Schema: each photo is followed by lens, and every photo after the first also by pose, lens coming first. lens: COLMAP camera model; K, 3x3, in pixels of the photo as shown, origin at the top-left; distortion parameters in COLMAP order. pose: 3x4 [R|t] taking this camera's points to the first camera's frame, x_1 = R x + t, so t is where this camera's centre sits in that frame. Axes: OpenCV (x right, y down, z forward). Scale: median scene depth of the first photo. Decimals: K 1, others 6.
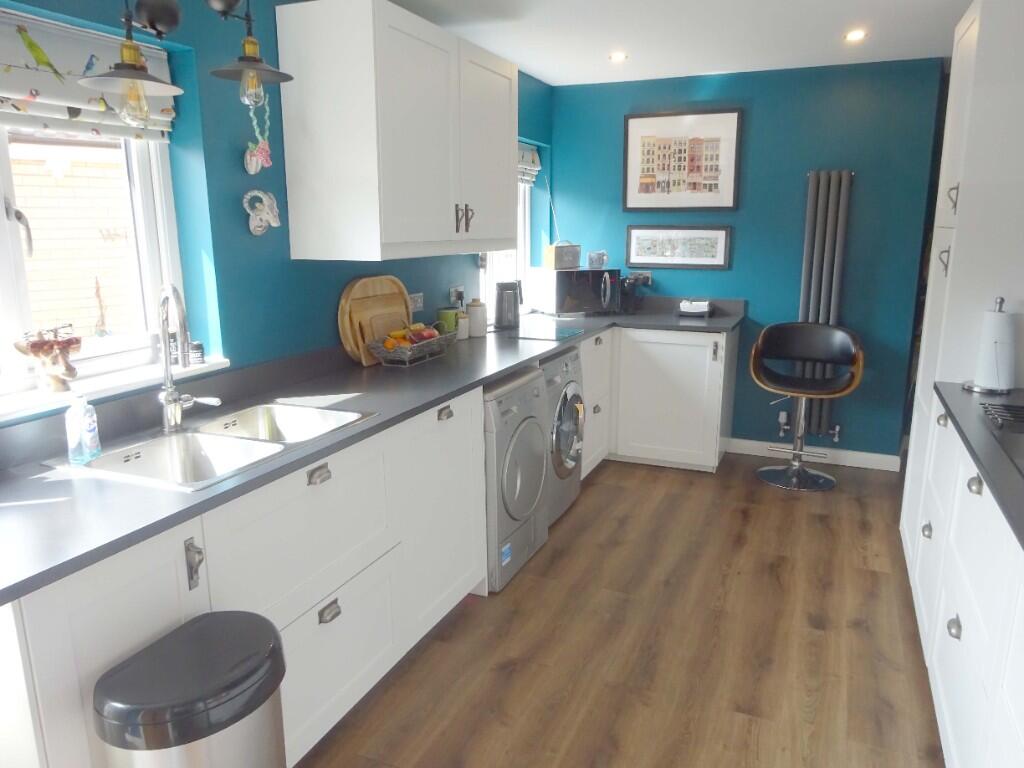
lens RADIAL K [[739.4, 0, 512.0], [0, 739.4, 384.0], [0, 0, 1]] dist [-0.021047, 0.006203]
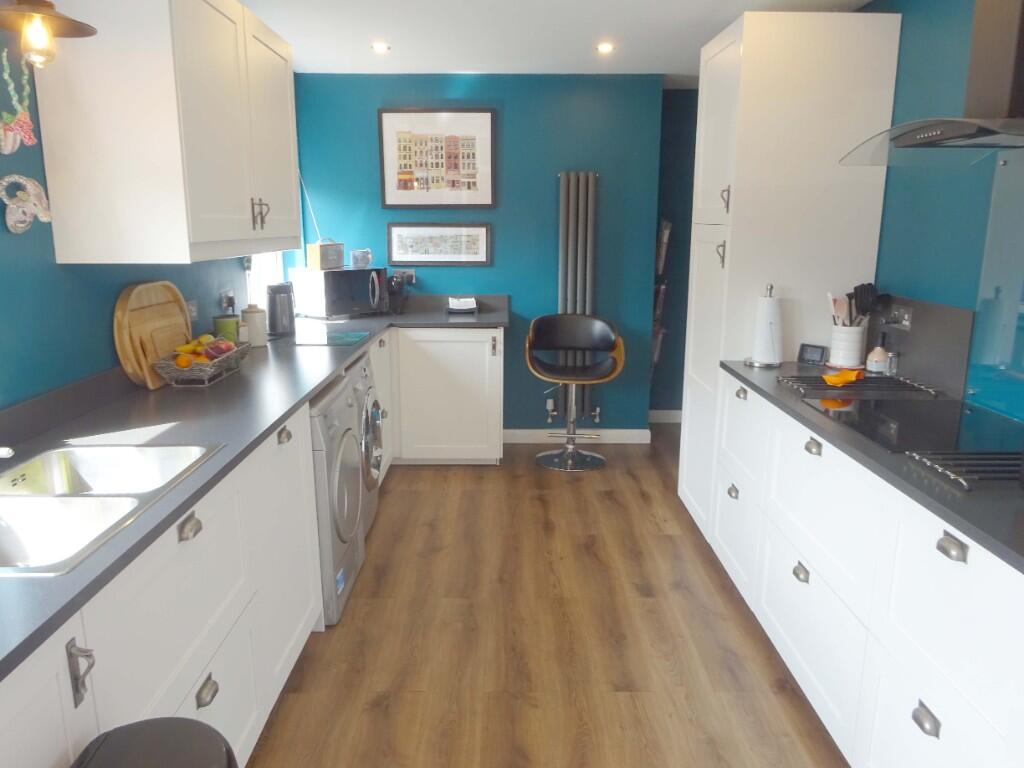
lens RADIAL K [[739.4, 0, 512.0], [0, 739.4, 384.0], [0, 0, 1]] dist [-0.021047, 0.006203]
pose [[0.916188, -0.081548, 0.392364, -0.116121], [0.080760, 0.996561, 0.018546, -0.009861], [-0.392527, 0.014696, 0.919623, 0.055547]]
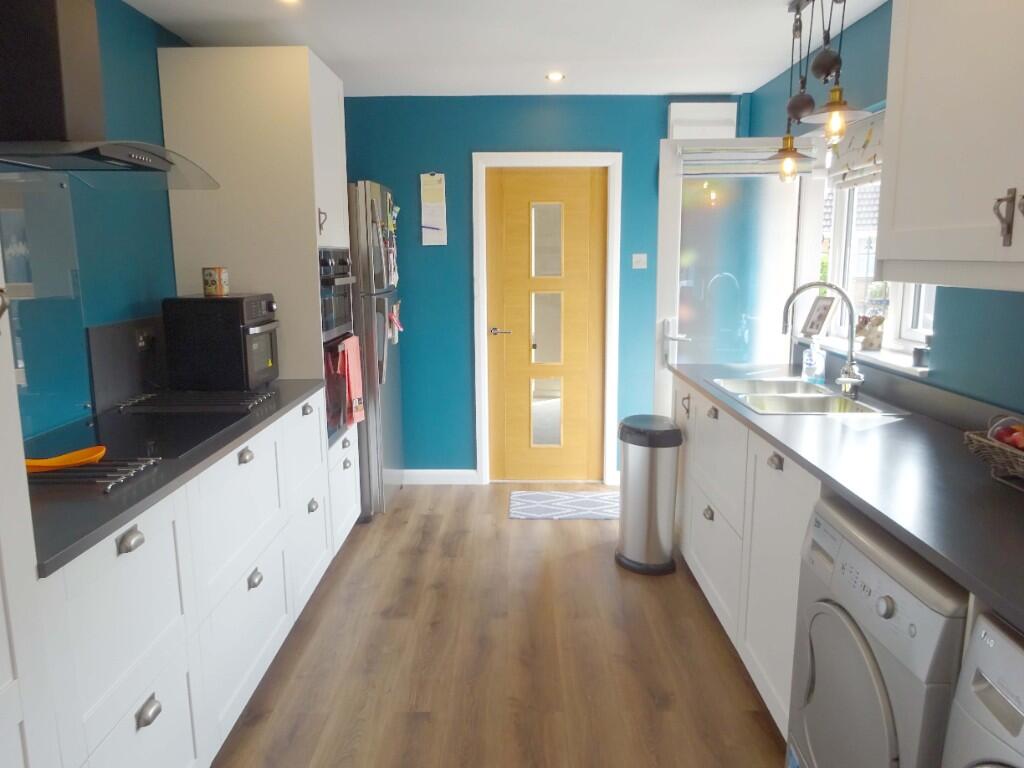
lens RADIAL K [[739.4, 0, 512.0], [0, 739.4, 384.0], [0, 0, 1]] dist [-0.021047, 0.006203]
pose [[-0.919551, 0.074840, -0.385778, 0.322636], [-0.075662, 0.929610, 0.360693, -0.206571], [0.385618, 0.360865, -0.849162, 1.006830]]
